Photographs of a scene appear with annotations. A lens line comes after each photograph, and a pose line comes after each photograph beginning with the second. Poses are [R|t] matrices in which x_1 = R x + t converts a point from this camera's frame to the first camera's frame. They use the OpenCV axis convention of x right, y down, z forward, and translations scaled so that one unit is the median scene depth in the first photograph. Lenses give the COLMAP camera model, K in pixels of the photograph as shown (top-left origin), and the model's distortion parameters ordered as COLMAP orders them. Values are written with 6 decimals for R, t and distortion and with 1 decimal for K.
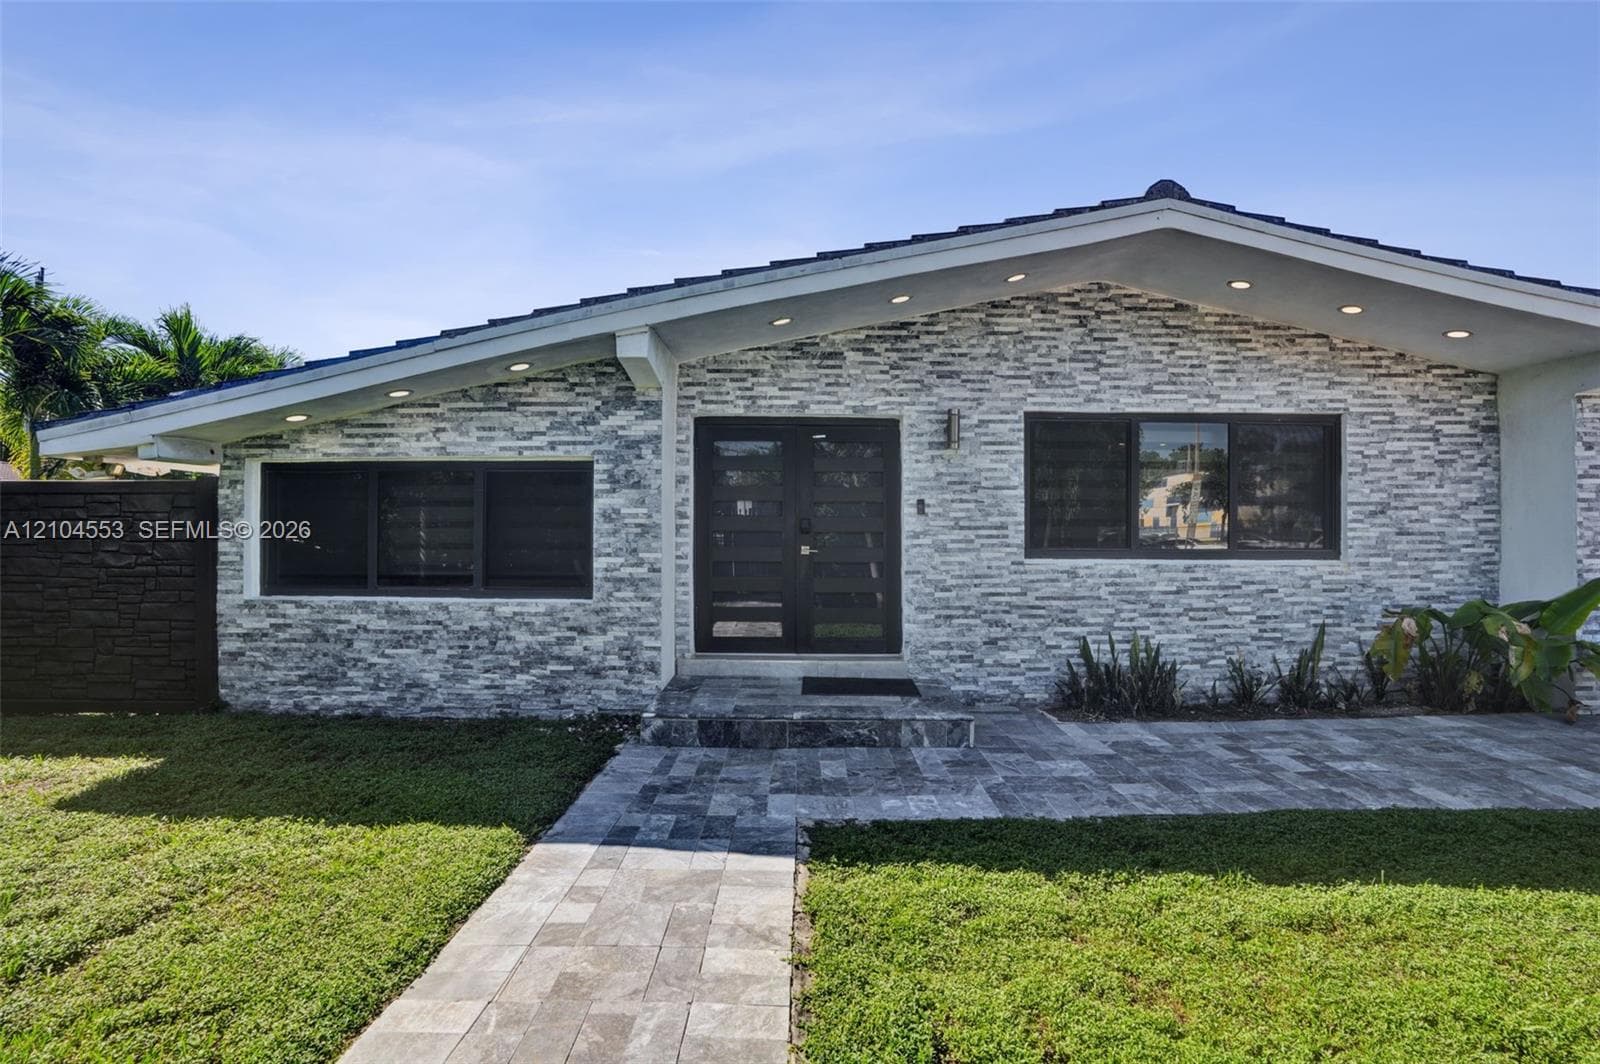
lens RADIAL K [[740.6, 0, 807.7], [0, 740.6, 526.5], [0, 0, 1]] dist [-0.076622, 0.034812]
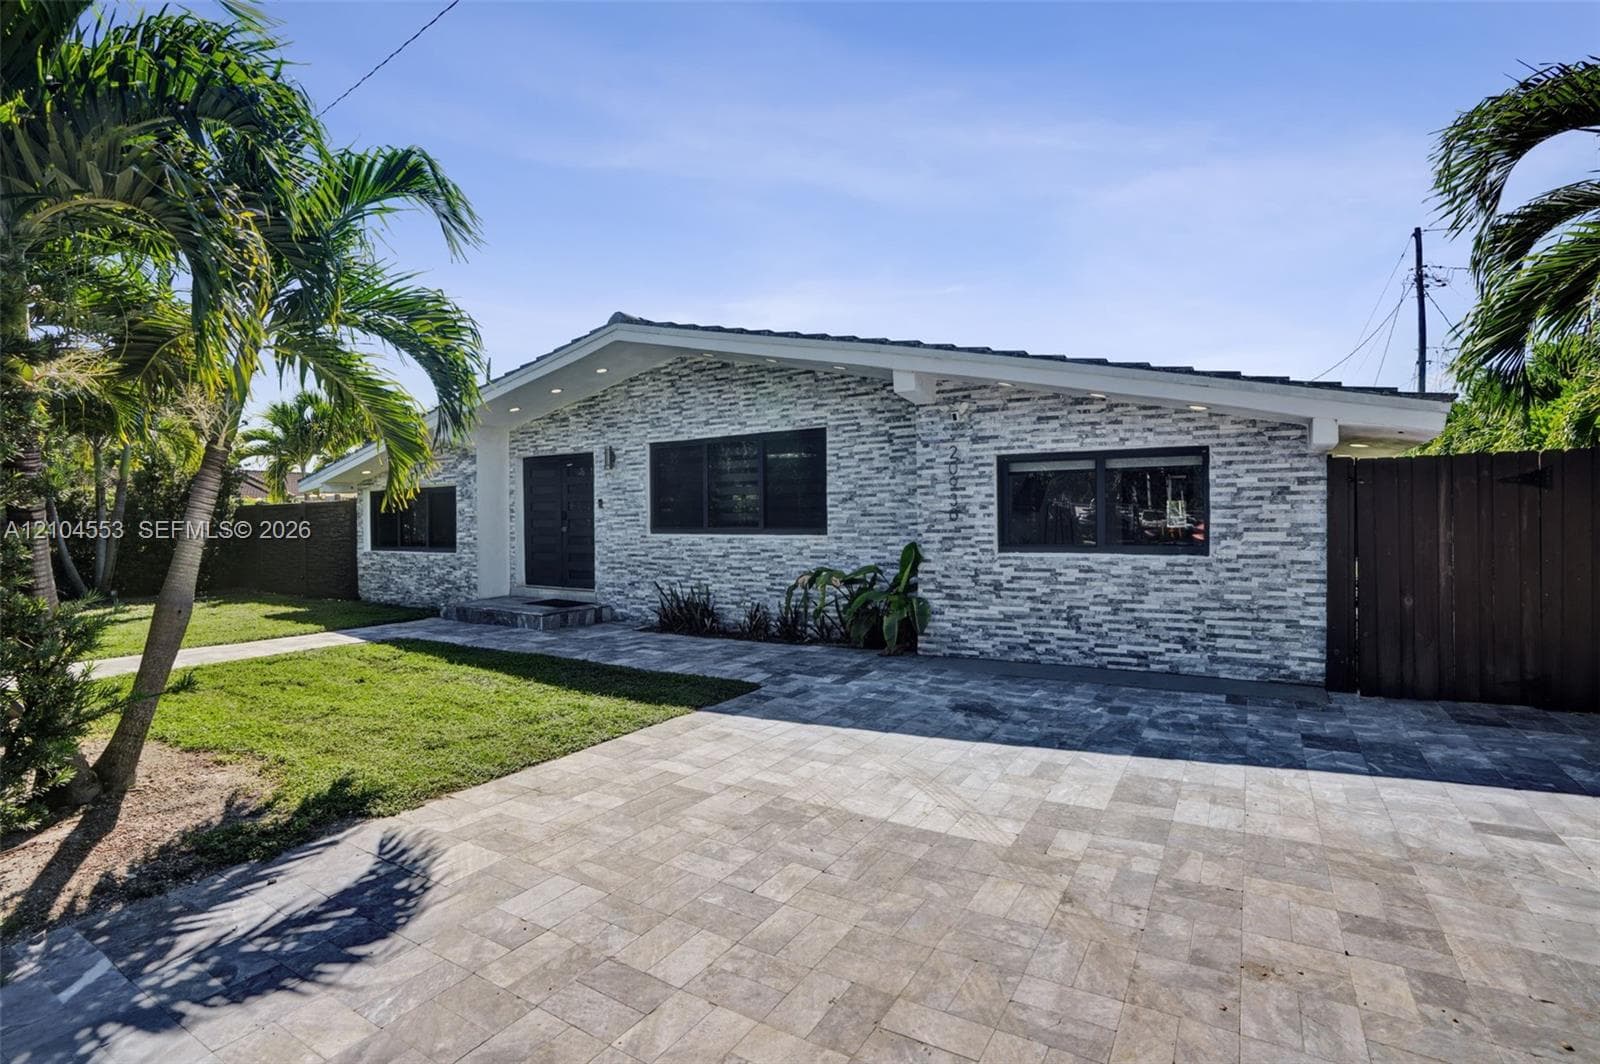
lens RADIAL K [[757.3, 0, 806.7], [0, 757.3, 527.5], [0, 0, 1]] dist [-0.074709, 0.035451]
pose [[0.852750, -0.006126, -0.522283, 1.475130], [0.014295, 0.999830, 0.011613, 0.015378], [0.522123, -0.017369, 0.852693, -0.243638]]
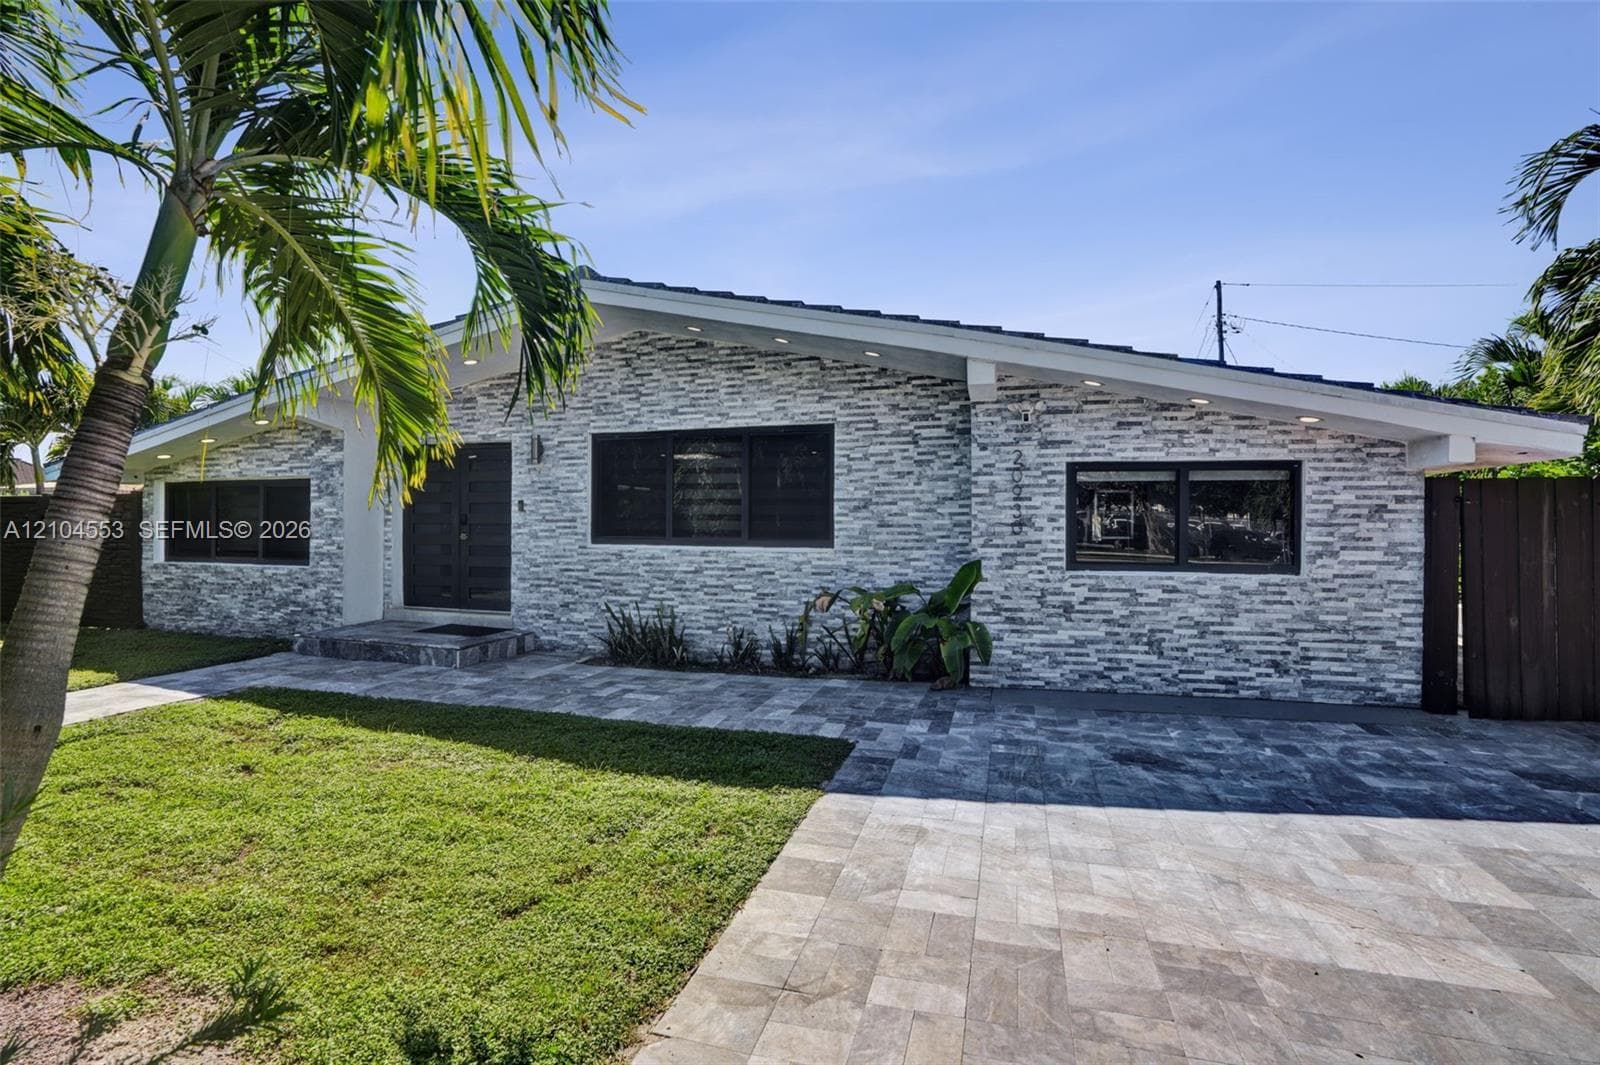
lens RADIAL K [[740.6, 0, 807.7], [0, 740.6, 527.0], [0, 0, 1]] dist [-0.076622, 0.034812]
pose [[0.961383, 0.001671, -0.275210, 1.048814], [-0.000476, 0.999990, 0.004409, 0.006944], [0.275214, -0.004108, 0.961374, -0.174672]]
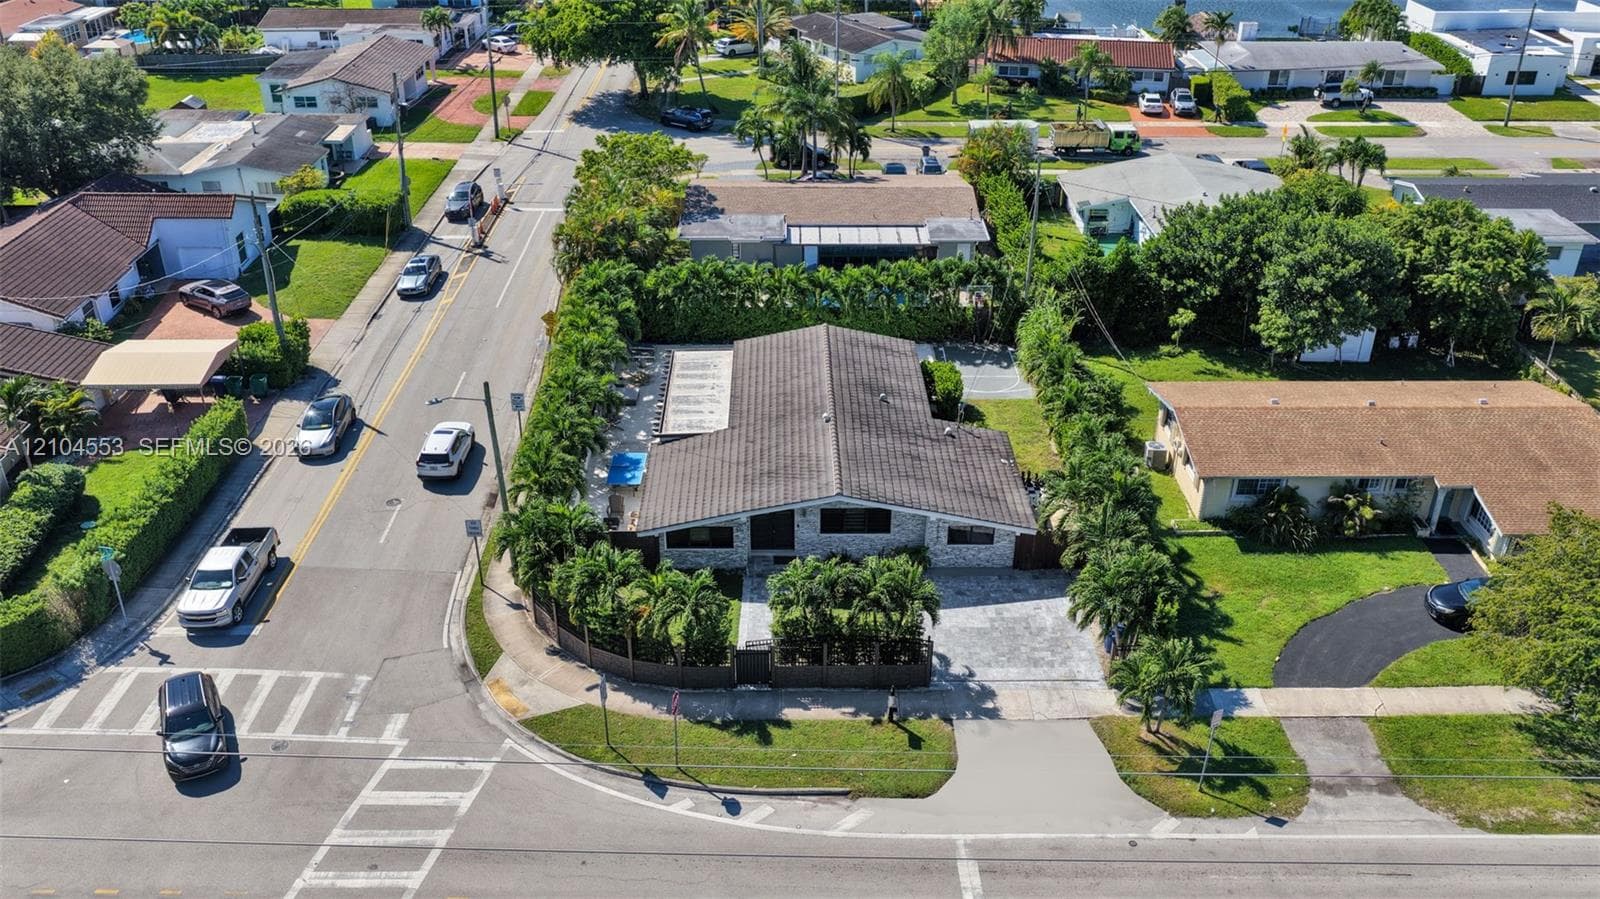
lens RADIAL K [[1314.2, 0, 775.8], [0, 1314.2, 449.3], [0, 0, 1]] dist [-0.004433, 0.002841]
pose [[0.999980, -0.003140, -0.005556, 0.056256], [0.005446, 0.873833, 0.486196, -4.604656], [0.003329, -0.486217, 0.873832, -6.208669]]
